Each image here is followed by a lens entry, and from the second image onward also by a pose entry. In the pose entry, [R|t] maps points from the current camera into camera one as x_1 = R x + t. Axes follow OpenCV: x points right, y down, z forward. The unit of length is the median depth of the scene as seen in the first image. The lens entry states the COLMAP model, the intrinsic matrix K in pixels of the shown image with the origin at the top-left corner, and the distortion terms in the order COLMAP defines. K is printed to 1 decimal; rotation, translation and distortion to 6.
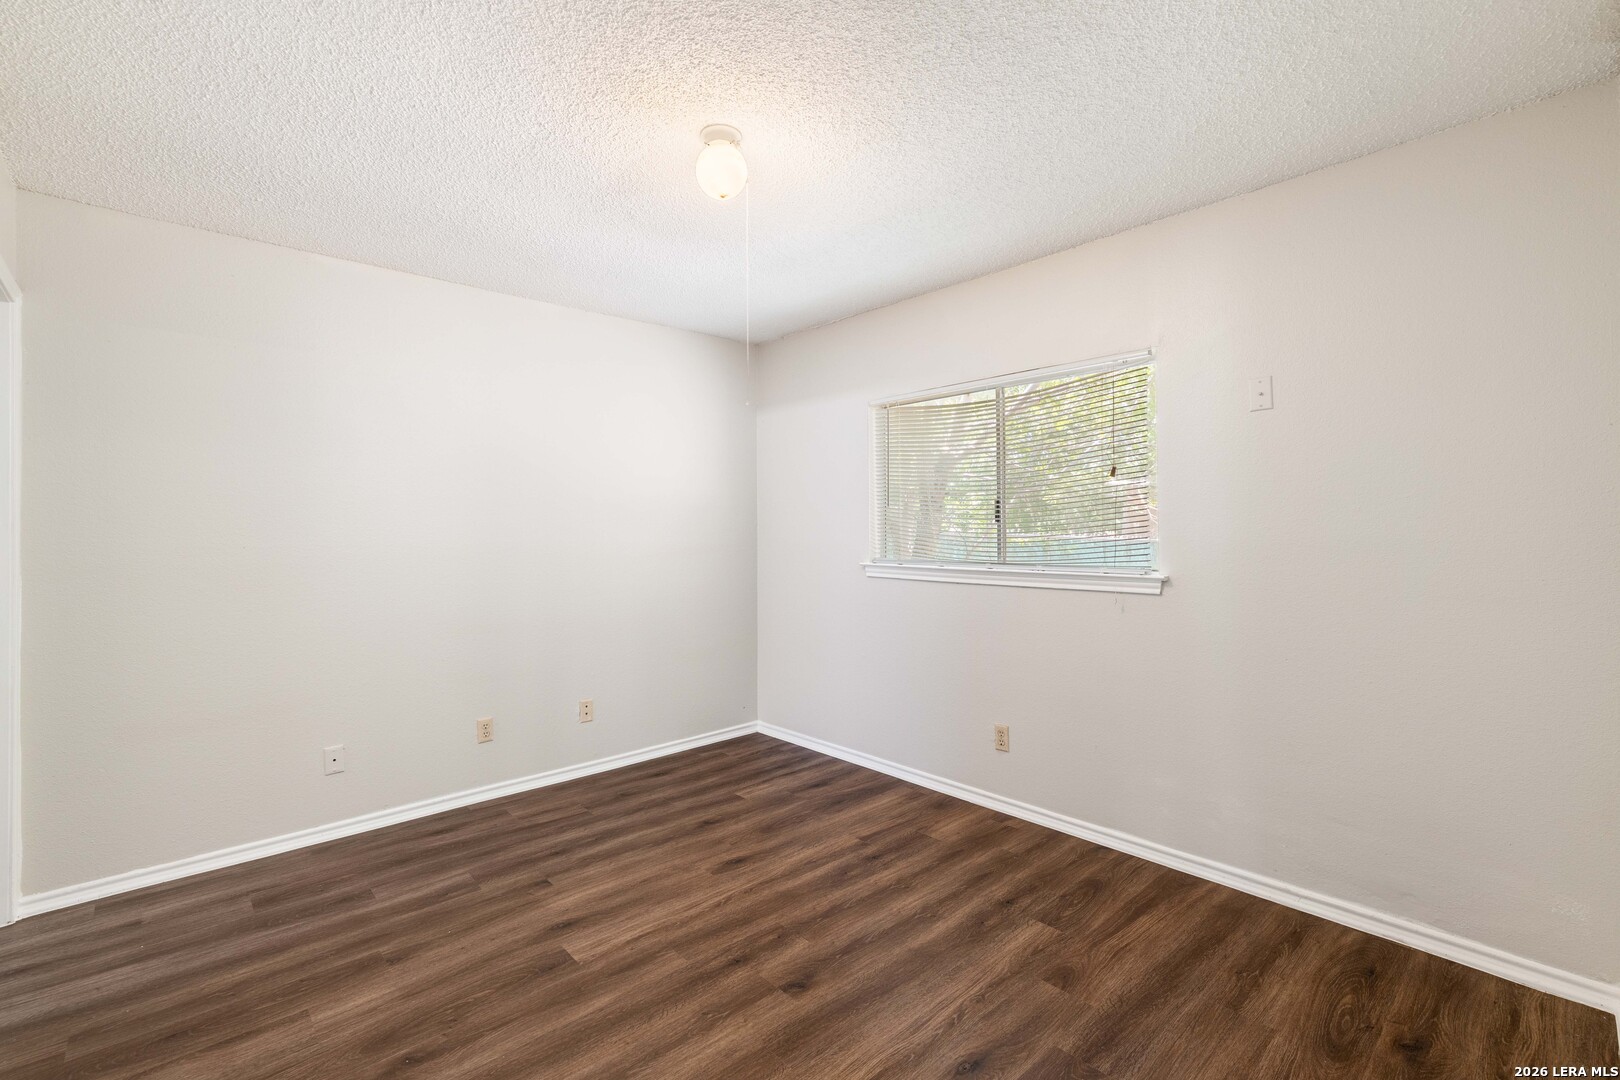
lens RADIAL K [[708.3, 0, 805.6], [0, 708.3, 520.2], [0, 0, 1]] dist [-0.000211, 0.000210]
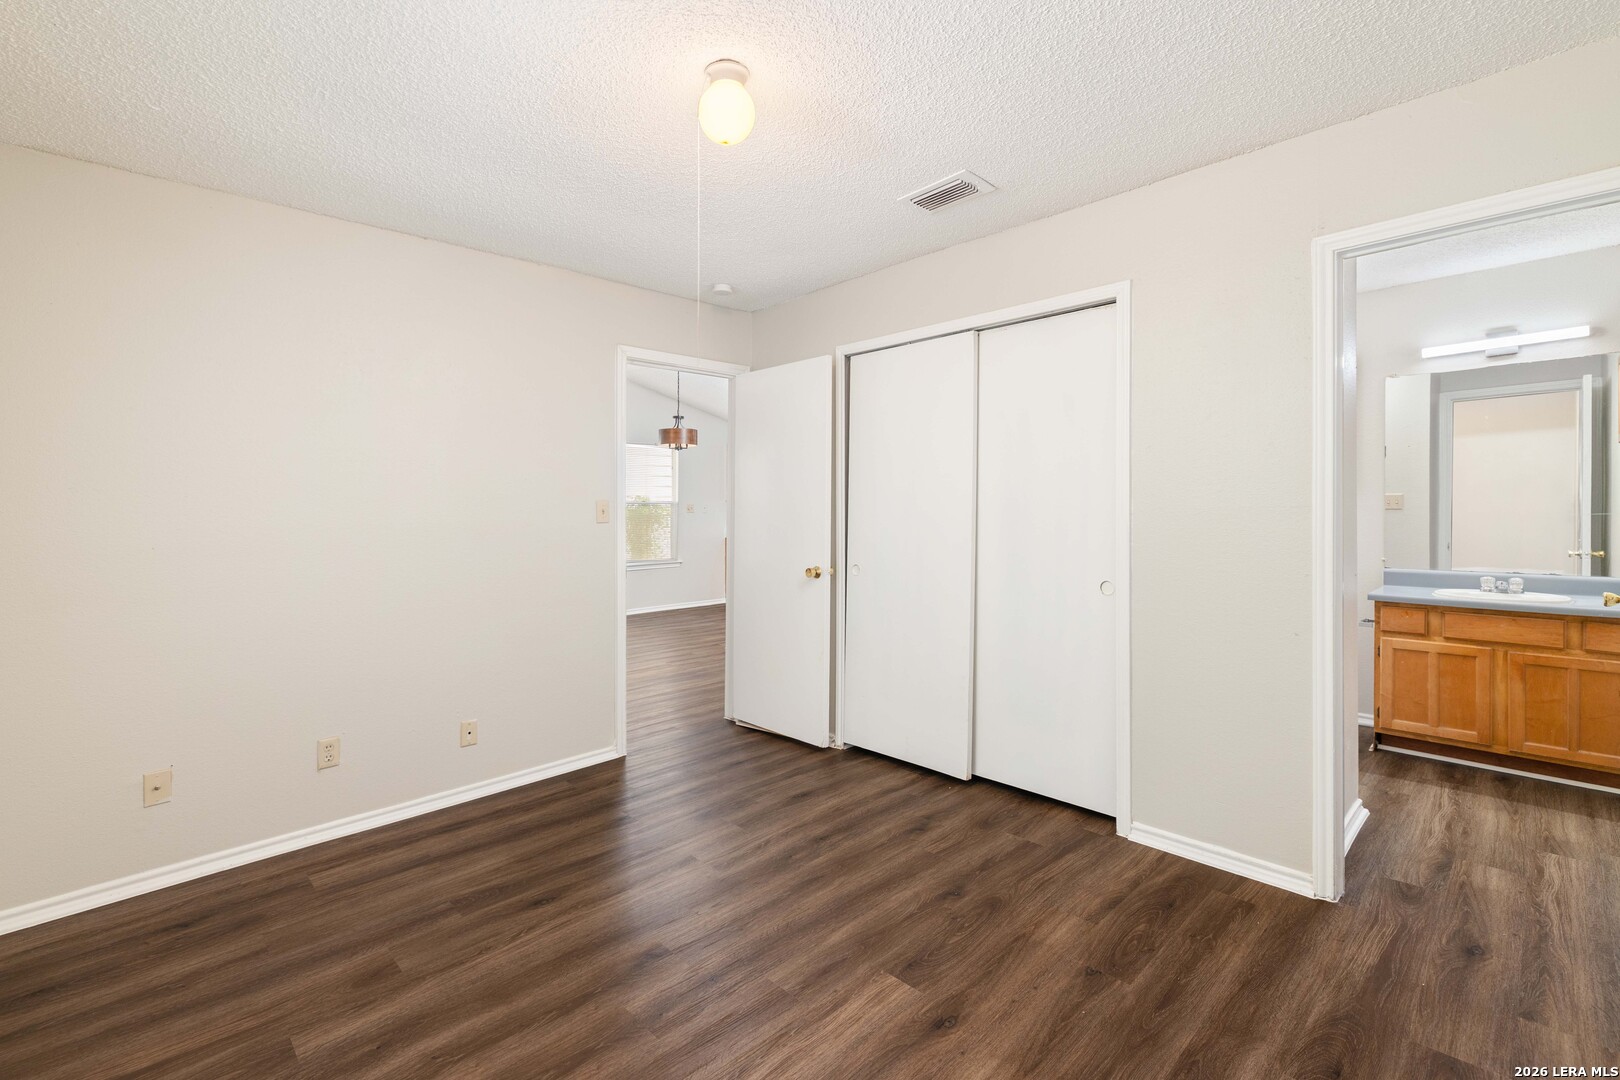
lens RADIAL K [[708.3, 0, 805.6], [0, 708.3, 520.2], [0, 0, 1]] dist [-0.000211, 0.000210]
pose [[-0.998908, 0.024778, -0.039602, -0.193278], [0.024858, 0.999690, -0.001534, 0.035150], [0.039551, -0.002517, -0.999214, 1.907836]]
